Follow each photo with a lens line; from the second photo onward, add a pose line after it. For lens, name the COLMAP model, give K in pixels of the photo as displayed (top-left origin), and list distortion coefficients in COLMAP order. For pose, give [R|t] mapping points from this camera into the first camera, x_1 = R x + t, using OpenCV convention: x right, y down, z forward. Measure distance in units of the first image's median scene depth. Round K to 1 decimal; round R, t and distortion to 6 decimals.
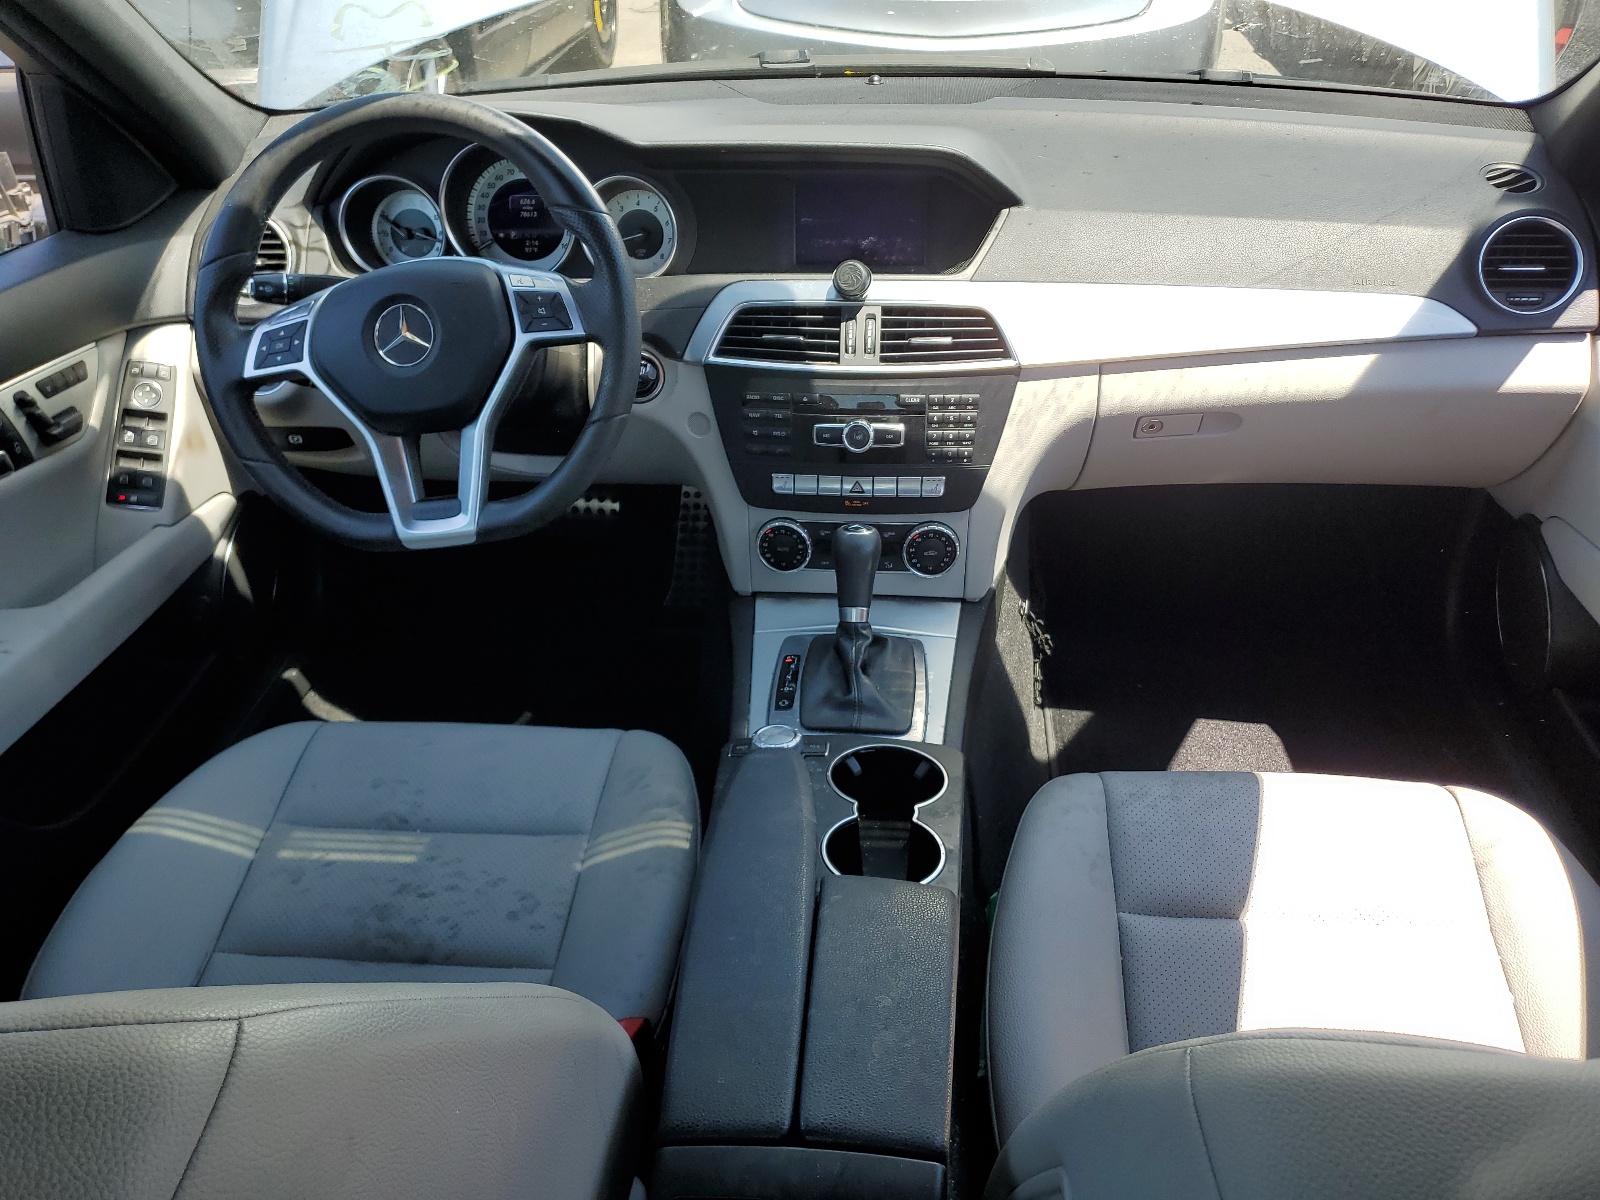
lens RADIAL K [[1227.6, 0, 800.5], [0, 1227.6, 598.2], [0, 0, 1]] dist [-0.005189, -0.001916]
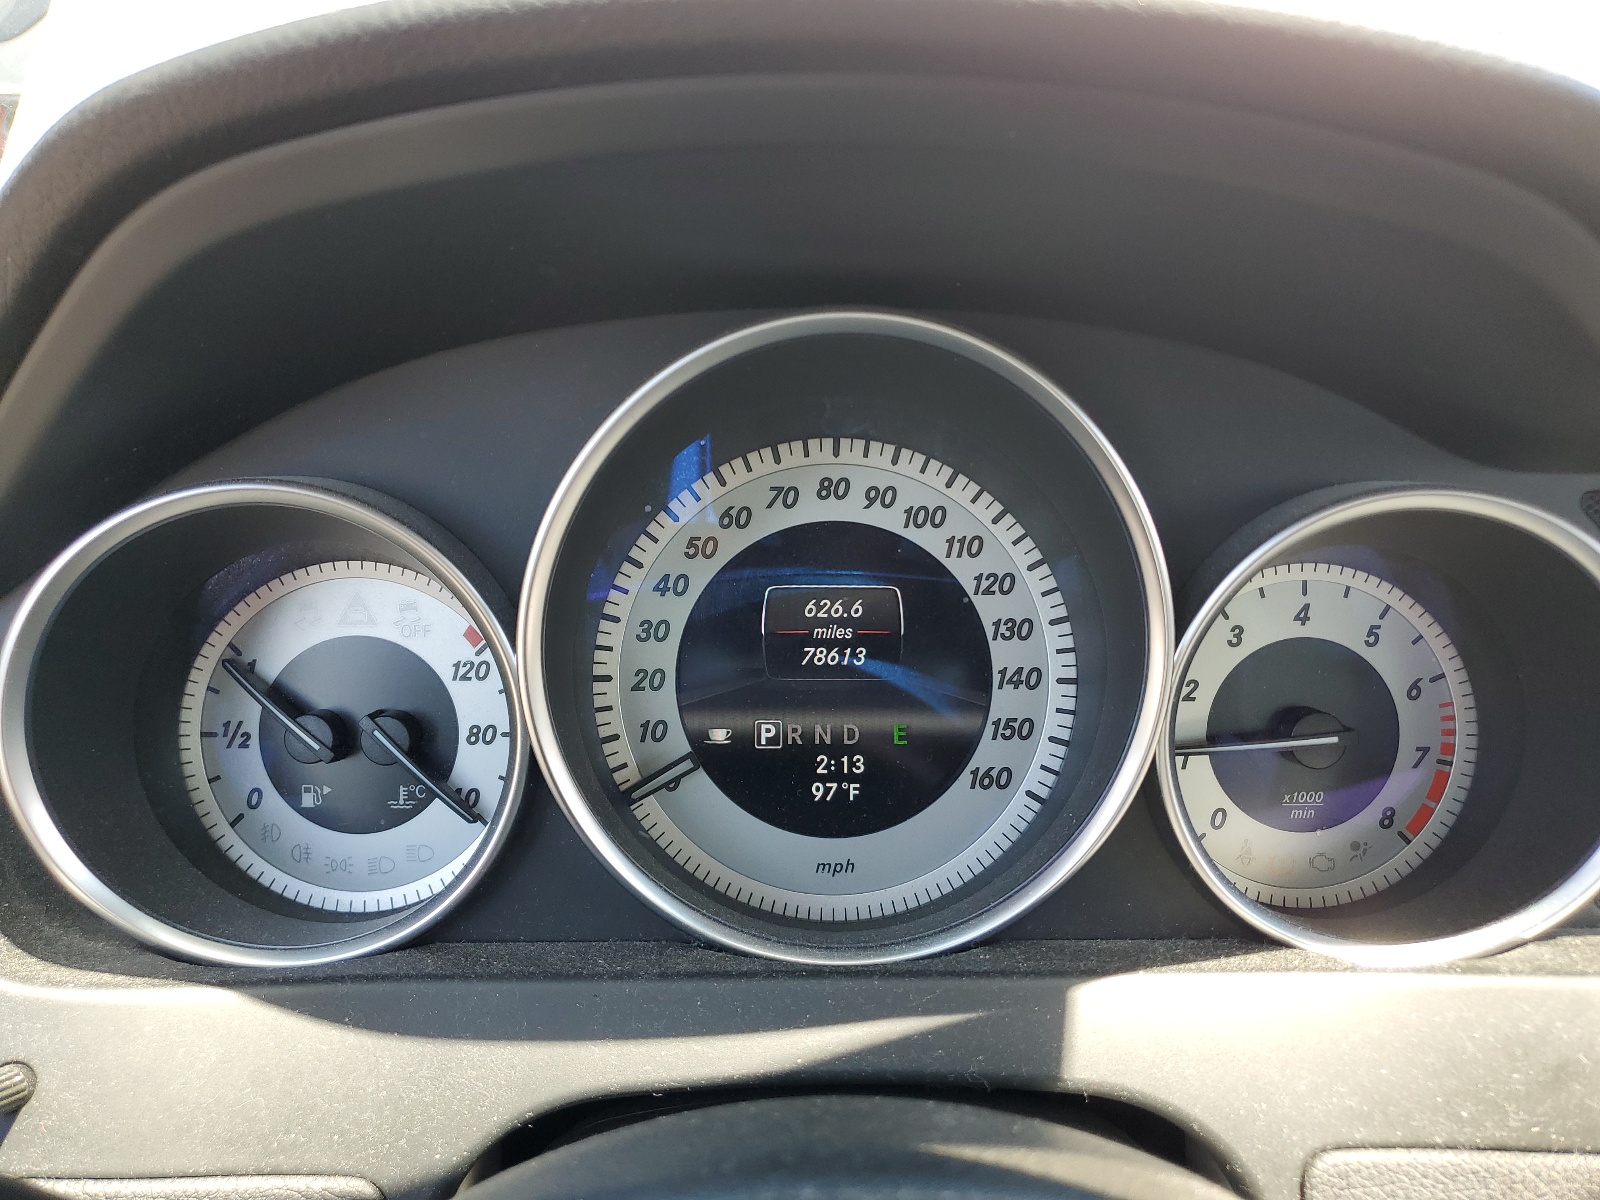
lens RADIAL K [[1227.6, 0, 798.1], [0, 1227.6, 601.9], [0, 0, 1]] dist [-0.005189, -0.001916]
pose [[0.992088, -0.001405, 0.125540, -0.260637], [0.039665, 0.952229, -0.302797, -0.246556], [-0.119117, 0.305380, 0.944751, 0.755861]]
